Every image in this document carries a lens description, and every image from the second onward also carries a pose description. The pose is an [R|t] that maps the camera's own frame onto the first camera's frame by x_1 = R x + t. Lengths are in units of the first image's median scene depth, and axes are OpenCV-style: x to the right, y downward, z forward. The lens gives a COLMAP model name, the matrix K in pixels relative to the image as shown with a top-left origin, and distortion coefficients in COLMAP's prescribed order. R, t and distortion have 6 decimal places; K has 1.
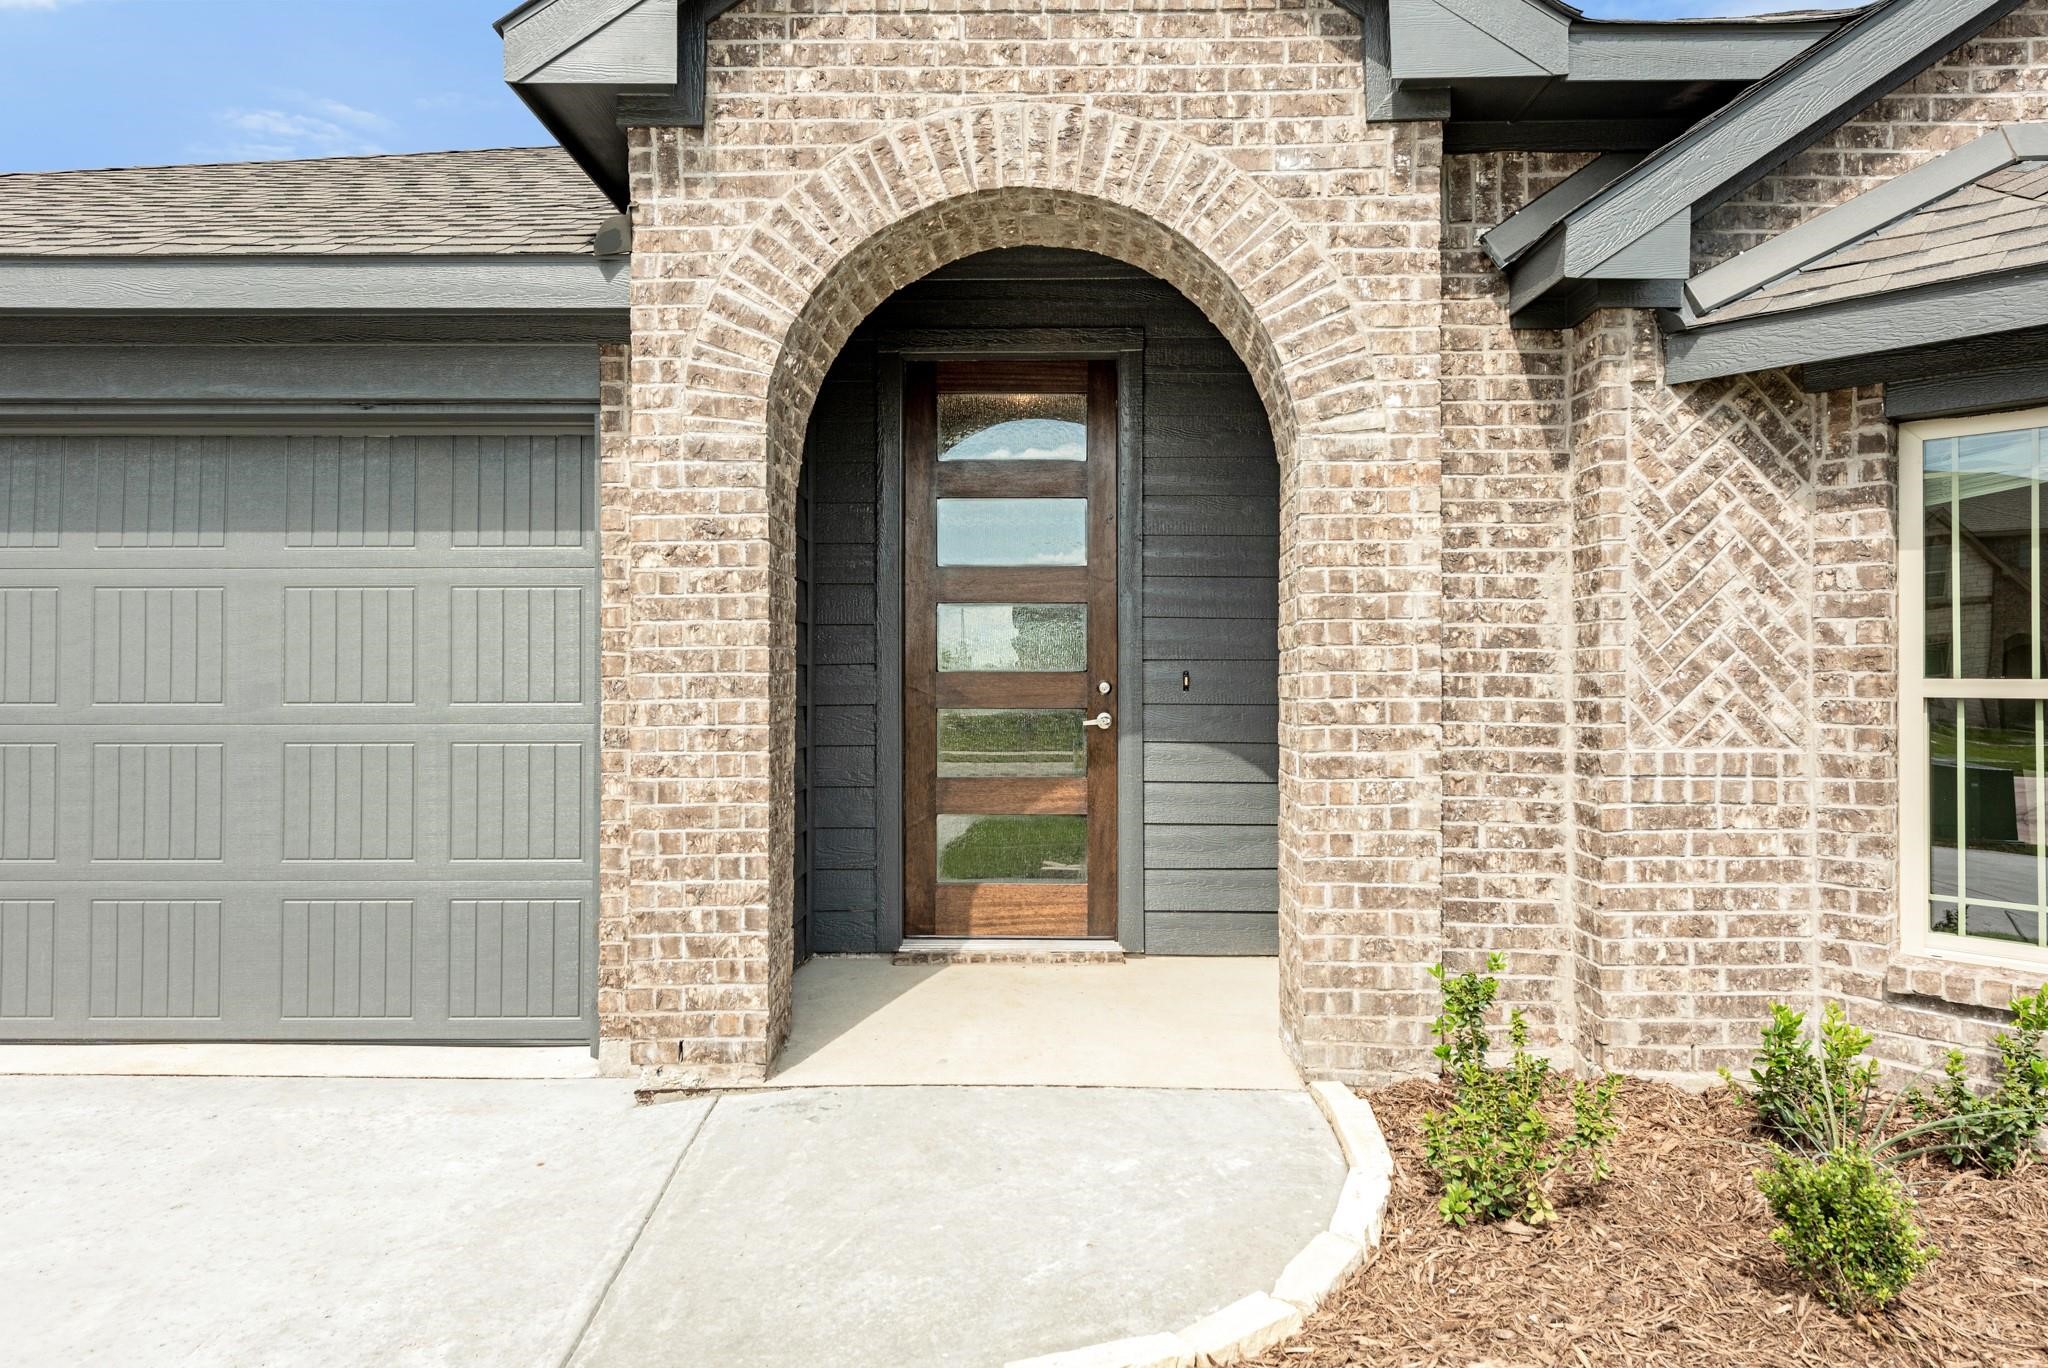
lens RADIAL K [[1372.0, 0, 1130.5], [0, 1372.0, 682.6], [0, 0, 1]] dist [0.030682, 0.000867]
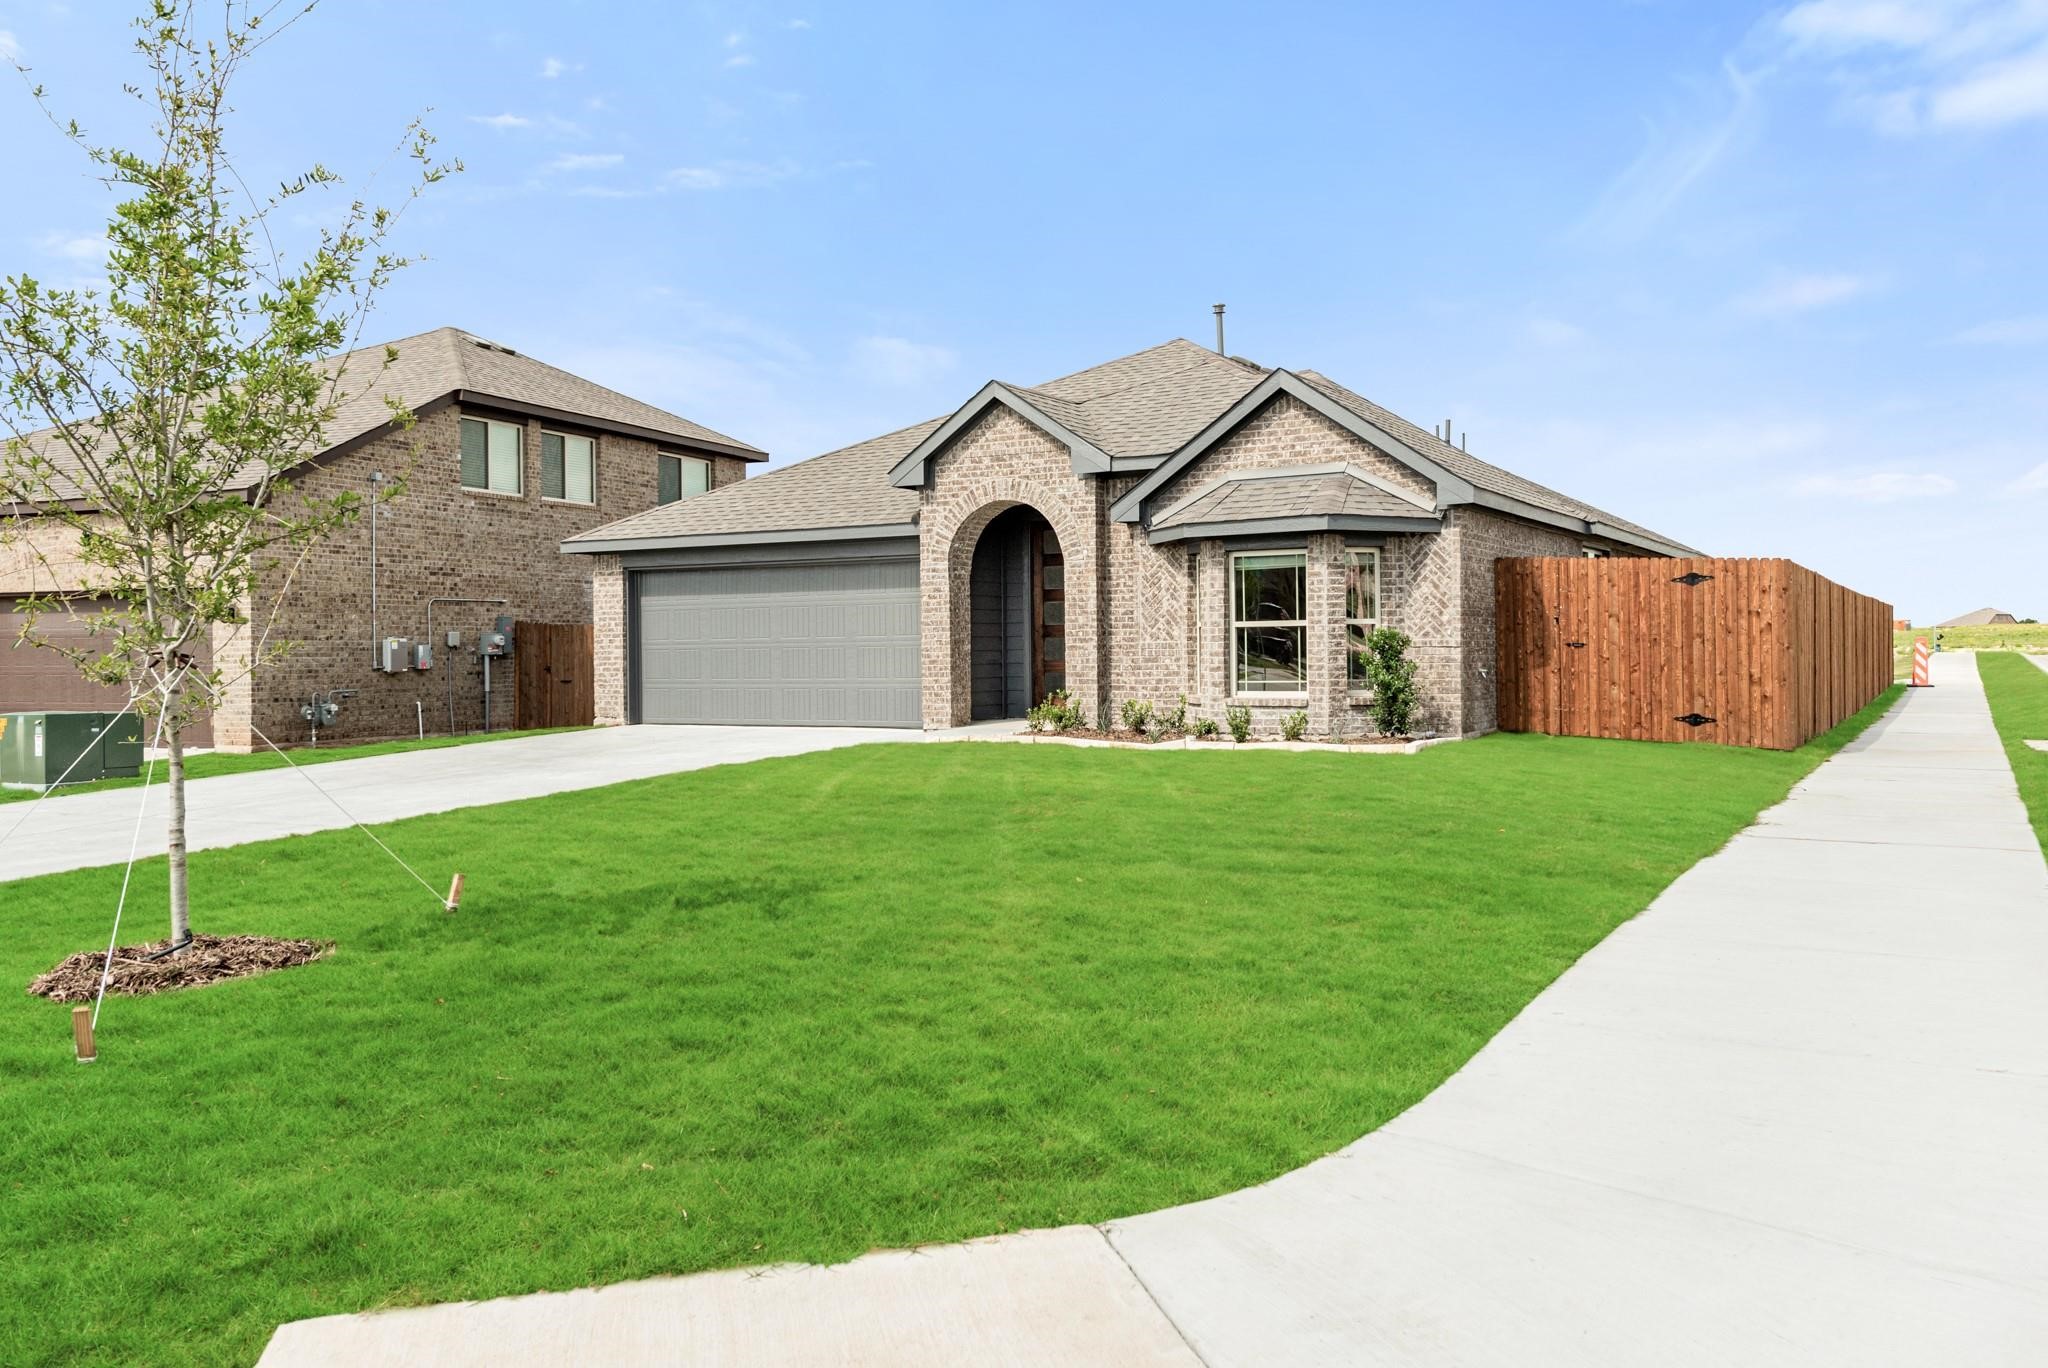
lens RADIAL K [[1506.5, 0, 1024.0], [0, 1506.5, 684.0], [0, 0, 1]] dist [0.035719, -0.000368]
pose [[0.872206, 0.001479, -0.489137, 2.057709], [0.013736, 0.999527, 0.027516, 0.044131], [0.488946, -0.030718, 0.871773, -2.698451]]
